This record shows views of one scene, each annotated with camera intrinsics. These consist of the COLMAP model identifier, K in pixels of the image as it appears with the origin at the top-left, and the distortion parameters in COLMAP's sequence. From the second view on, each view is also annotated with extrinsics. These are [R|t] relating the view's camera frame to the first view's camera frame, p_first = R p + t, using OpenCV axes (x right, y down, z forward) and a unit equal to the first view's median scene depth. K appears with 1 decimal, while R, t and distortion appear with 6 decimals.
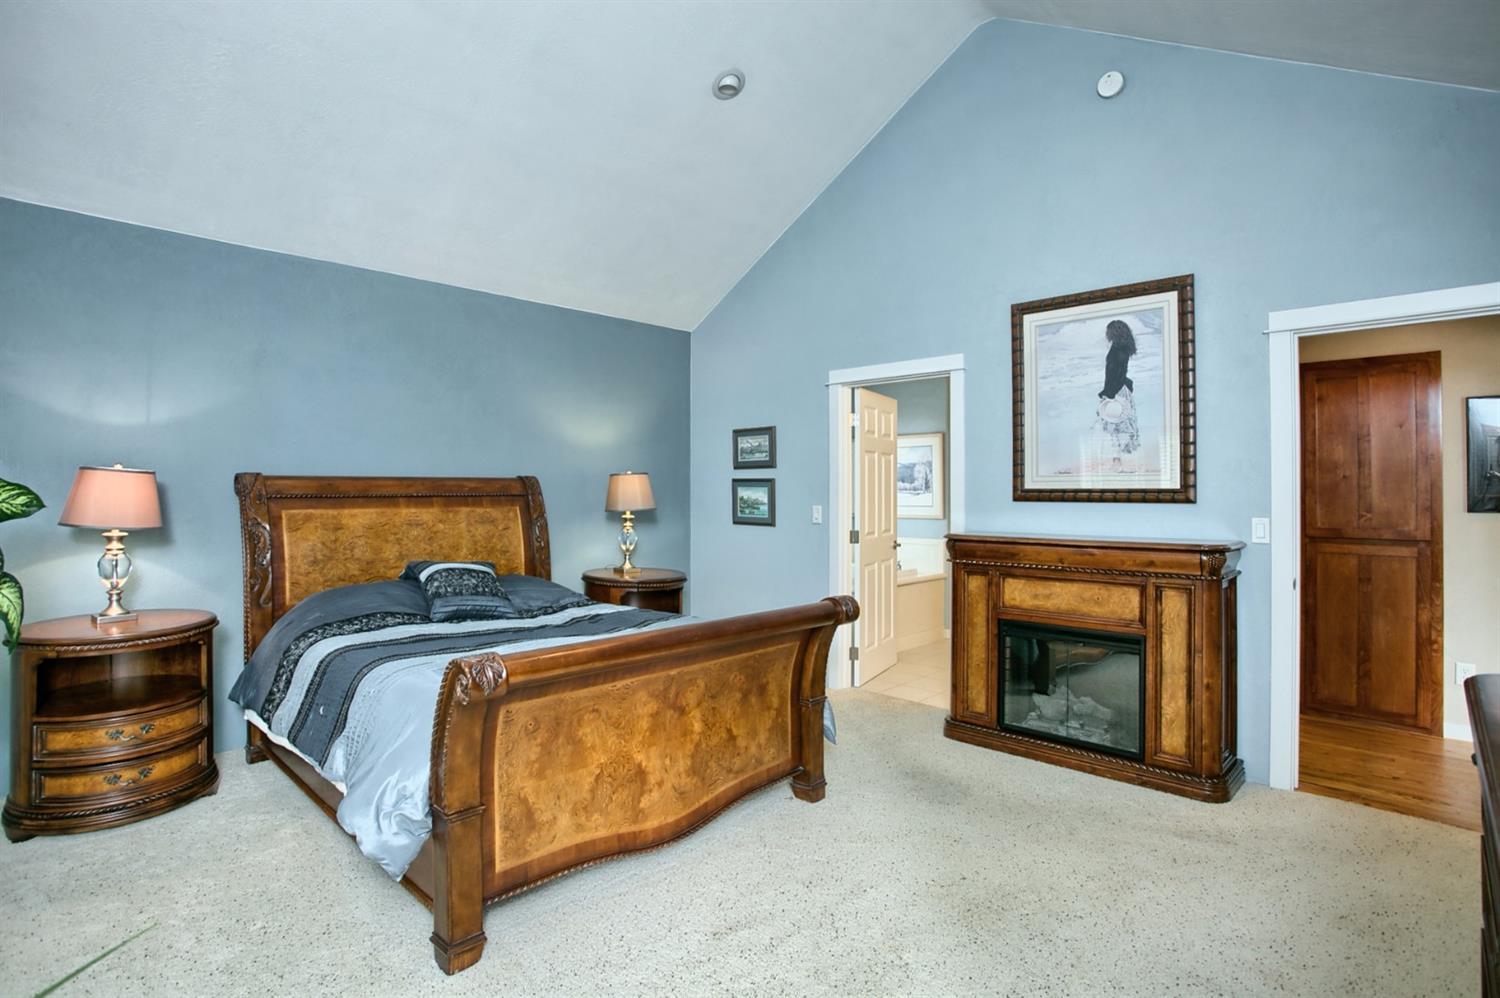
lens RADIAL K [[726.0, 0, 753.1], [0, 726.0, 499.4], [0, 0, 1]] dist [-0.026304, 0.001057]
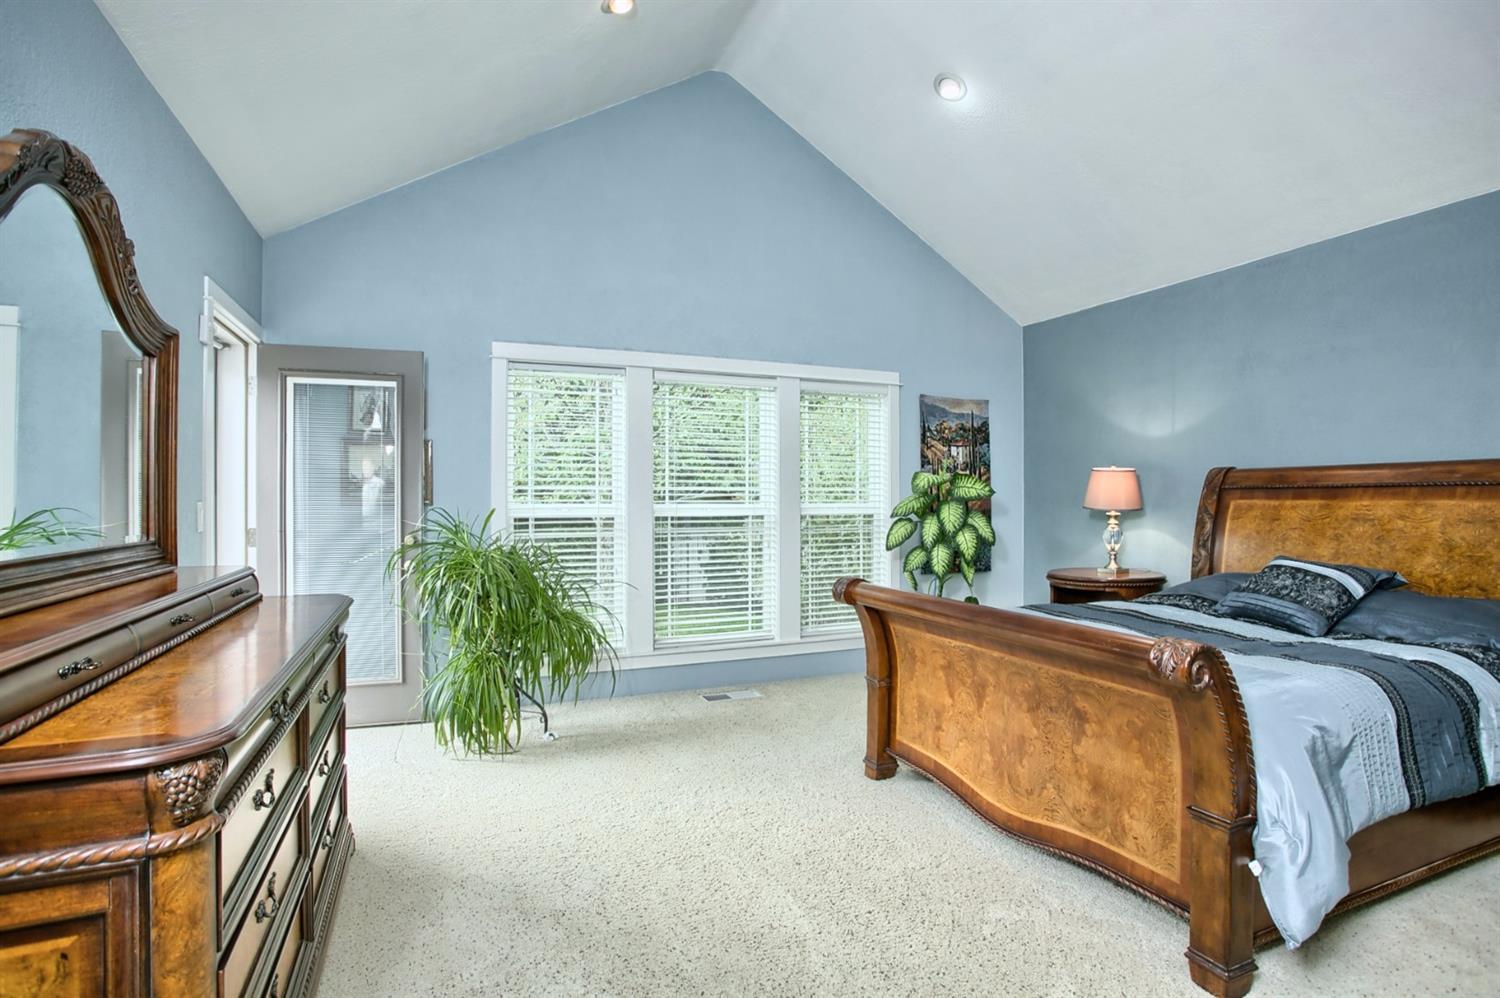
lens RADIAL K [[726.0, 0, 751.3], [0, 726.0, 493.7], [0, 0, 1]] dist [-0.026304, 0.001057]
pose [[-0.375177, -0.001348, -0.926952, 0.629747], [-0.005026, 0.999987, 0.000580, 0.008356], [0.926940, 0.004877, -0.375179, 0.705679]]
